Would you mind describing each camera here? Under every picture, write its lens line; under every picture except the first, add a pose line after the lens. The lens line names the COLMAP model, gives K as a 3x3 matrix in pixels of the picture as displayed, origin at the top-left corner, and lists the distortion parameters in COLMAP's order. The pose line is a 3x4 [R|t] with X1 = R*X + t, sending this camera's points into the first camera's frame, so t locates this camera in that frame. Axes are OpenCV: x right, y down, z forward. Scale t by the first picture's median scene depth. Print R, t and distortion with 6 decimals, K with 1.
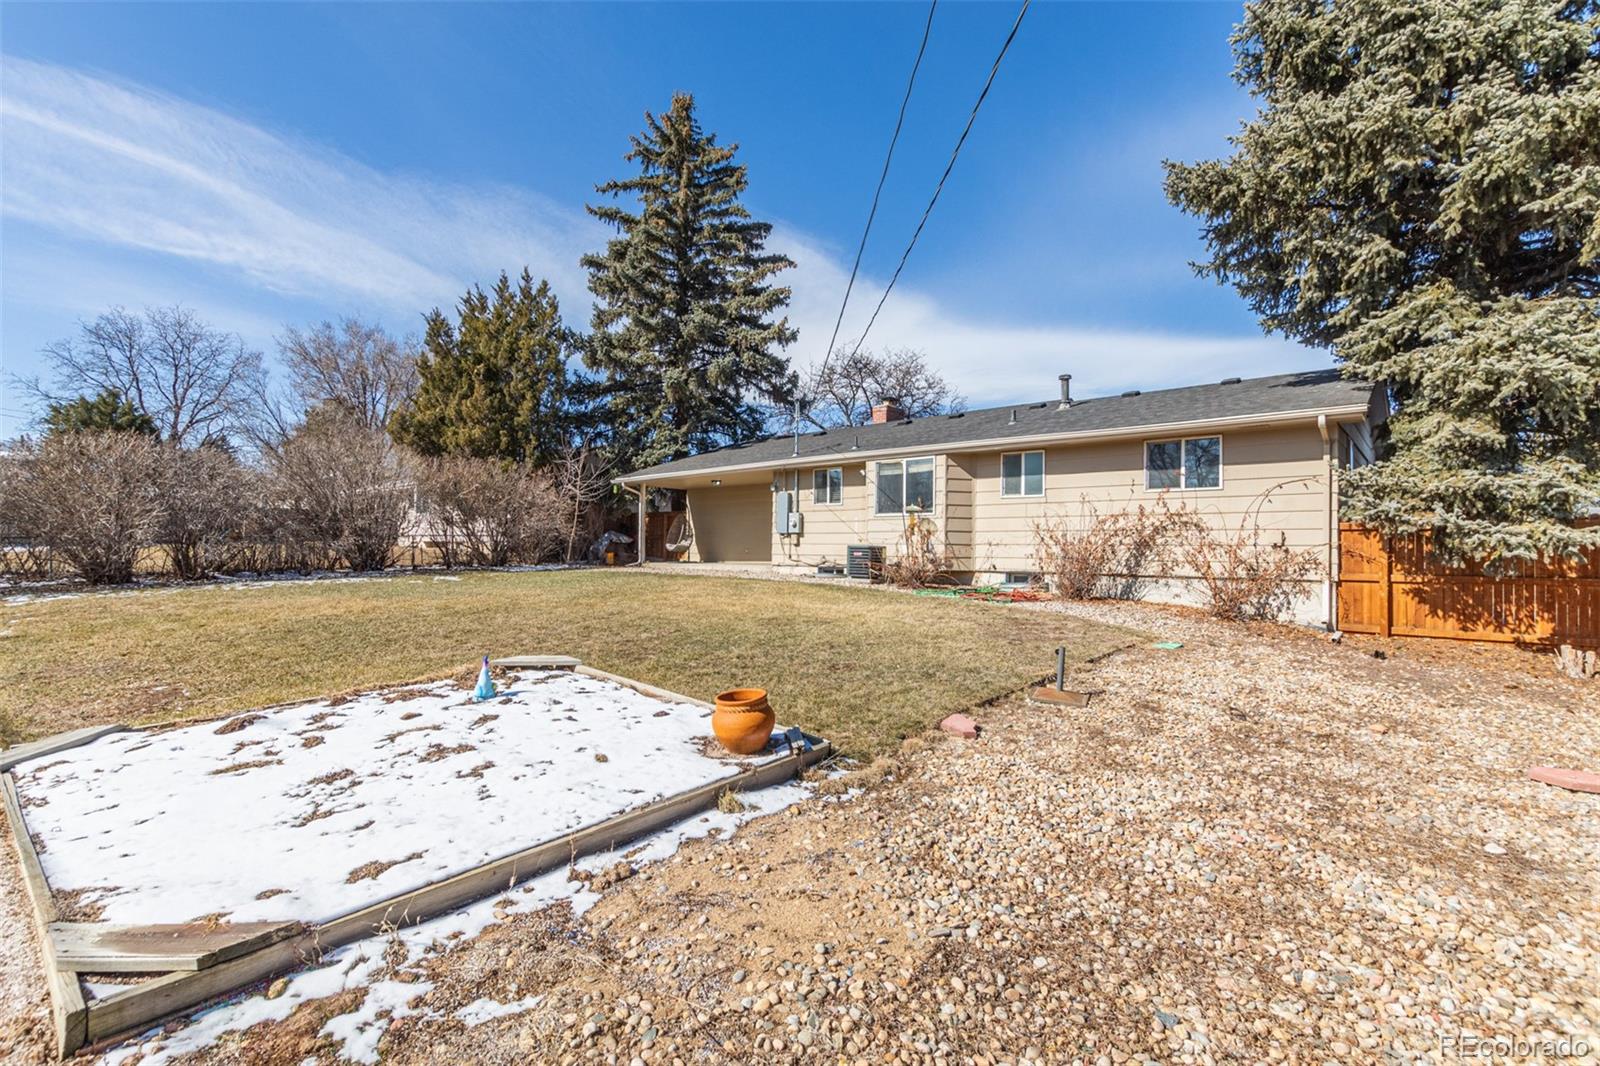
lens RADIAL K [[733.5, 0, 806.5], [0, 733.5, 534.4], [0, 0, 1]] dist [0.008512, 0.000226]
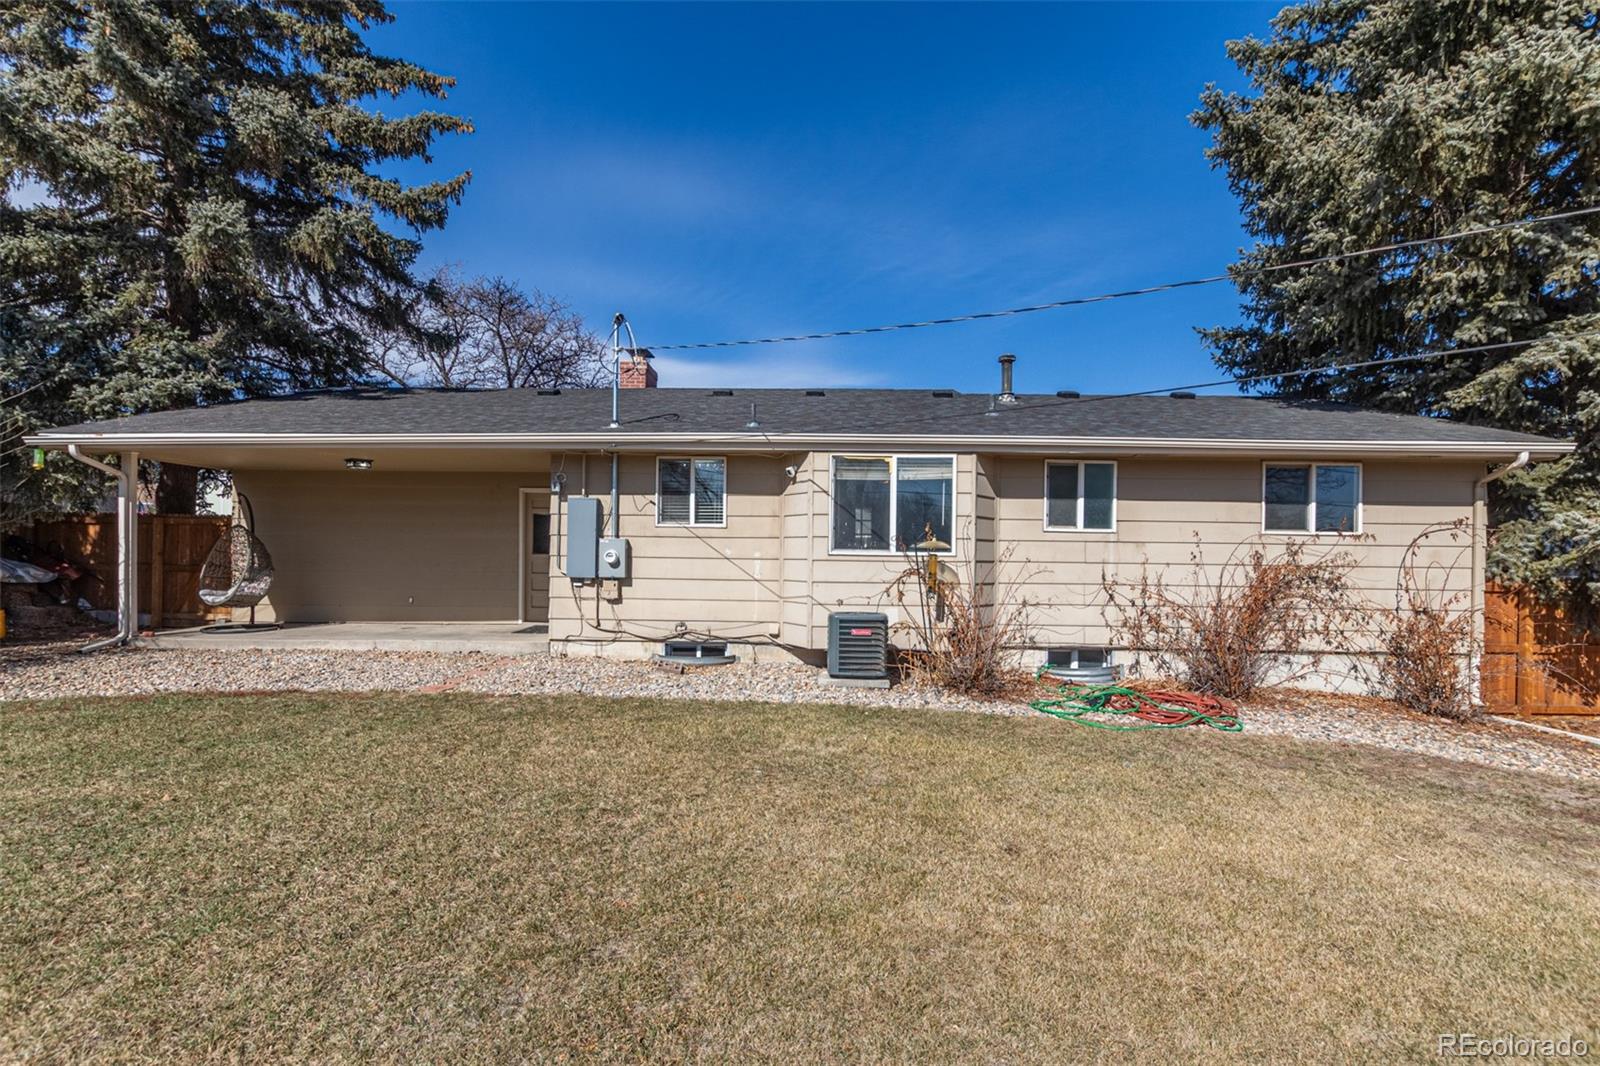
lens RADIAL K [[733.5, 0, 728.5], [0, 733.5, 579.2], [0, 0, 1]] dist [0.008512, 0.000226]
pose [[0.769436, -0.005985, 0.638696, -0.326606], [-0.018482, 0.999329, 0.031629, -0.021930], [-0.638457, -0.036141, 0.768809, 0.639175]]
